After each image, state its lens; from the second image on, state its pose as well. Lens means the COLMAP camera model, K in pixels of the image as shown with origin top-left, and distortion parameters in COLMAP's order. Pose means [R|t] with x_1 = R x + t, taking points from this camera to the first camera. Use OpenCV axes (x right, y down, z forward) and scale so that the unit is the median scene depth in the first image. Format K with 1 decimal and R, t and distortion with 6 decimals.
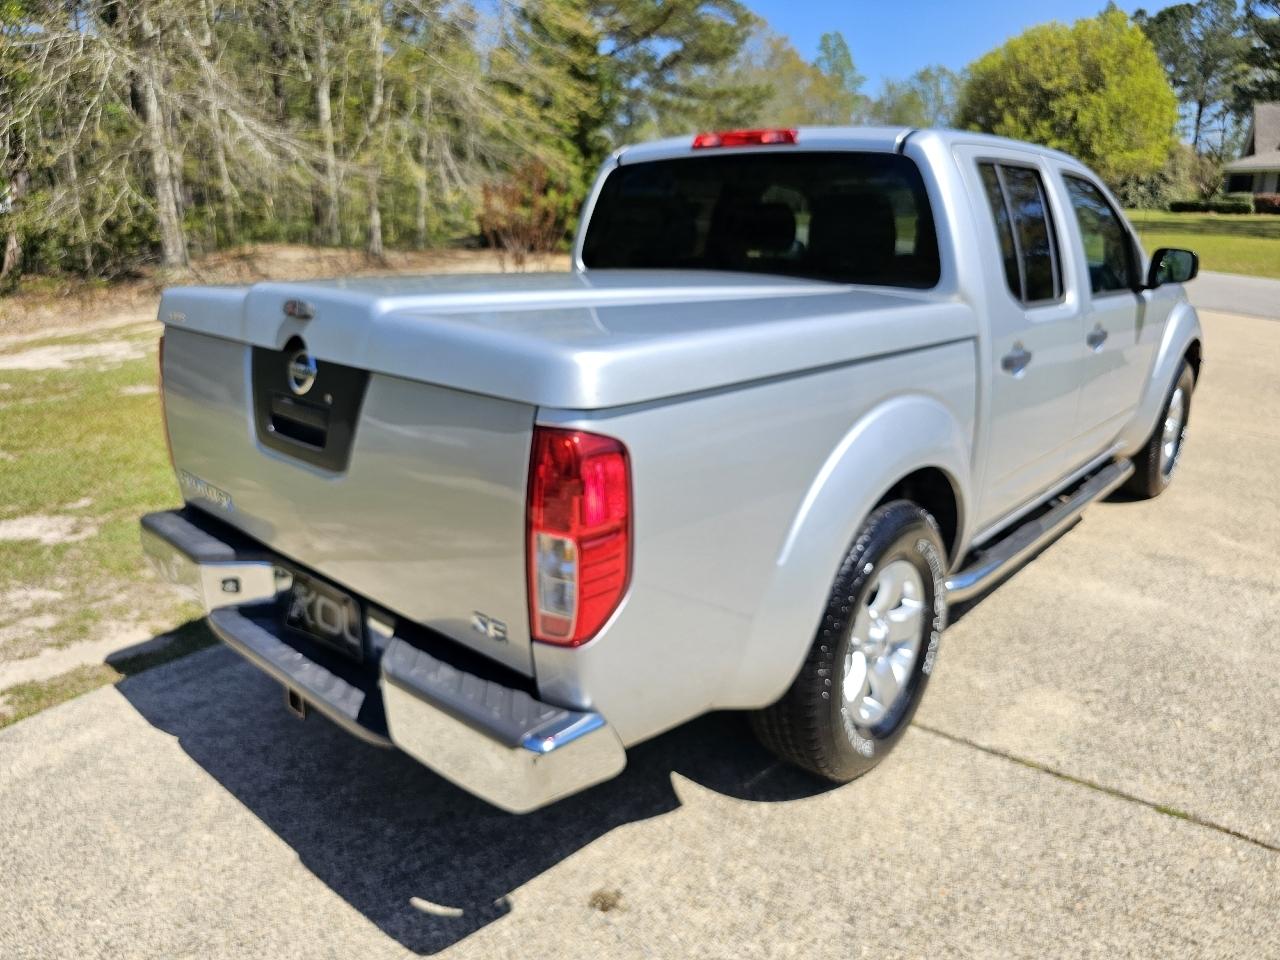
lens RADIAL K [[895.5, 0, 614.2], [0, 895.5, 474.2], [0, 0, 1]] dist [-0.010351, -0.004389]
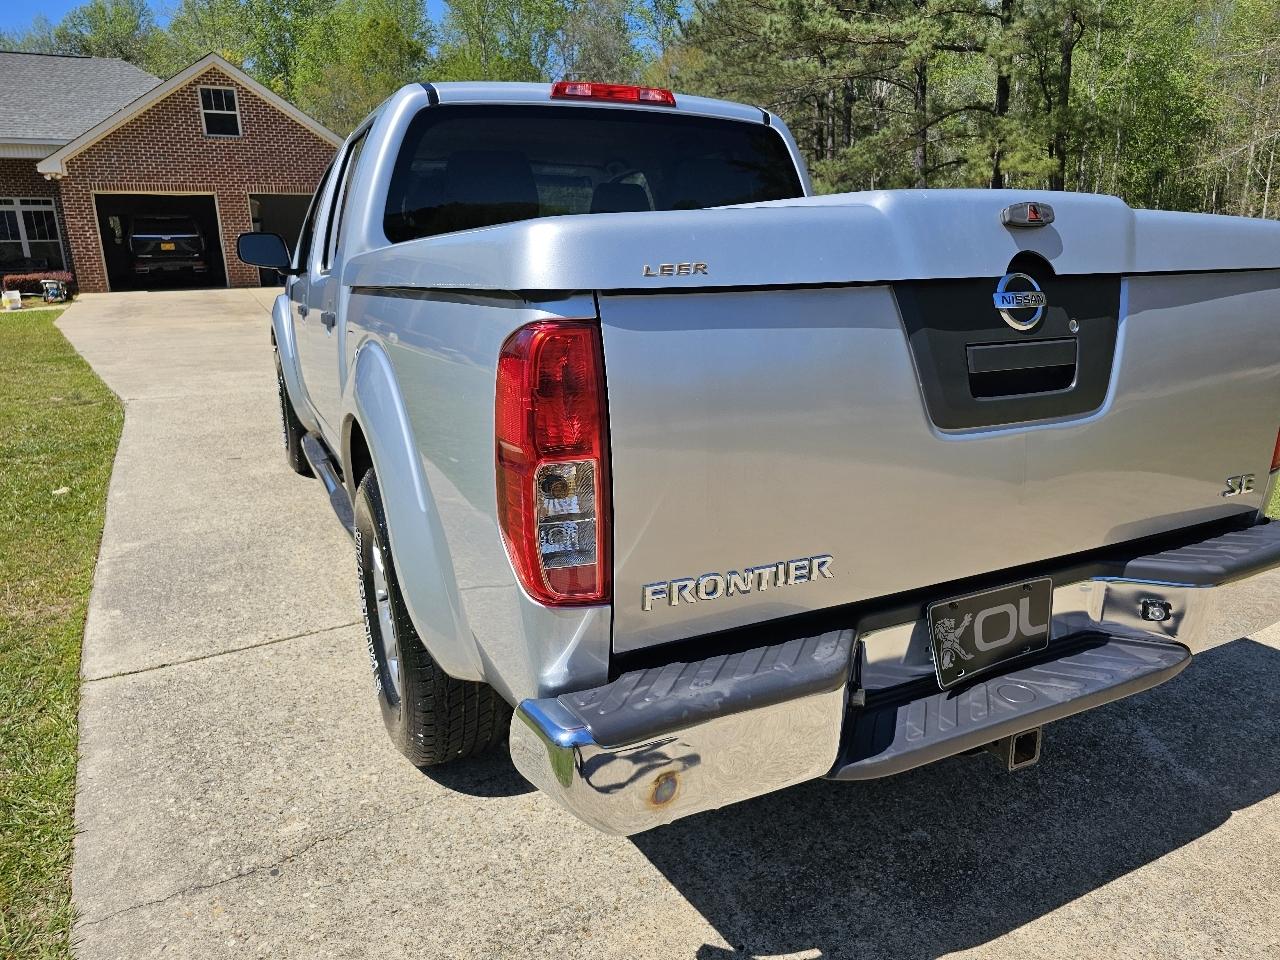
lens RADIAL K [[876.5, 0, 639.4], [0, 876.5, 496.1], [0, 0, 1]] dist [0.003403, -0.001716]
pose [[0.352783, -0.247991, 0.902244, -0.897159], [0.274145, 0.949320, 0.153738, -0.124445], [-0.894644, 0.193110, 0.402889, 0.786262]]
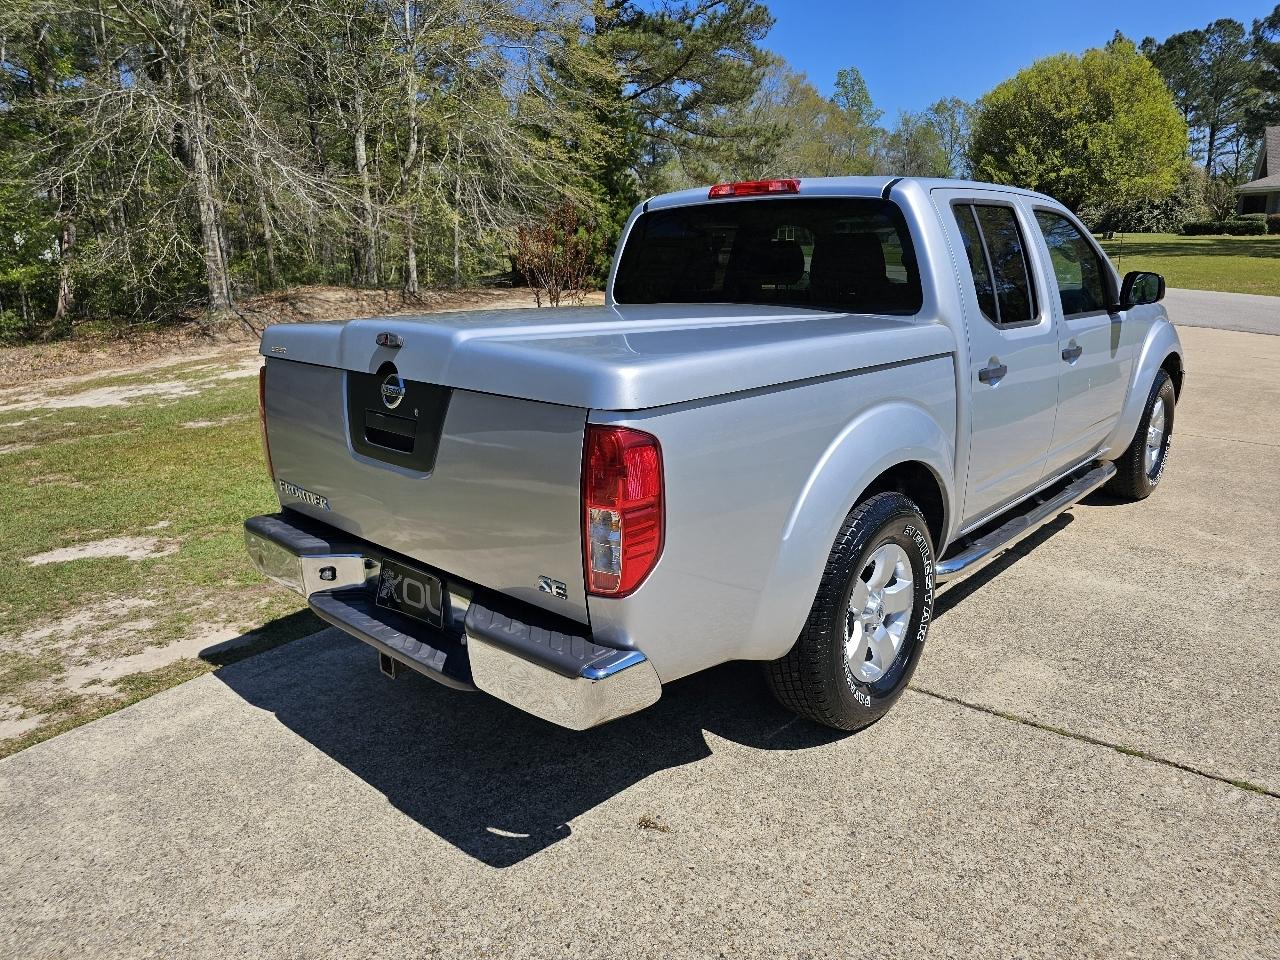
lens RADIAL K [[876.7, 0, 640.0], [0, 876.7, 480.0], [0, 0, 1]] dist [0.007332, -0.006167]
pose [[0.999771, -0.020620, -0.005794, -0.003544], [0.020464, 0.999457, -0.025813, 0.034933], [0.006324, 0.025689, 0.999650, -0.153293]]
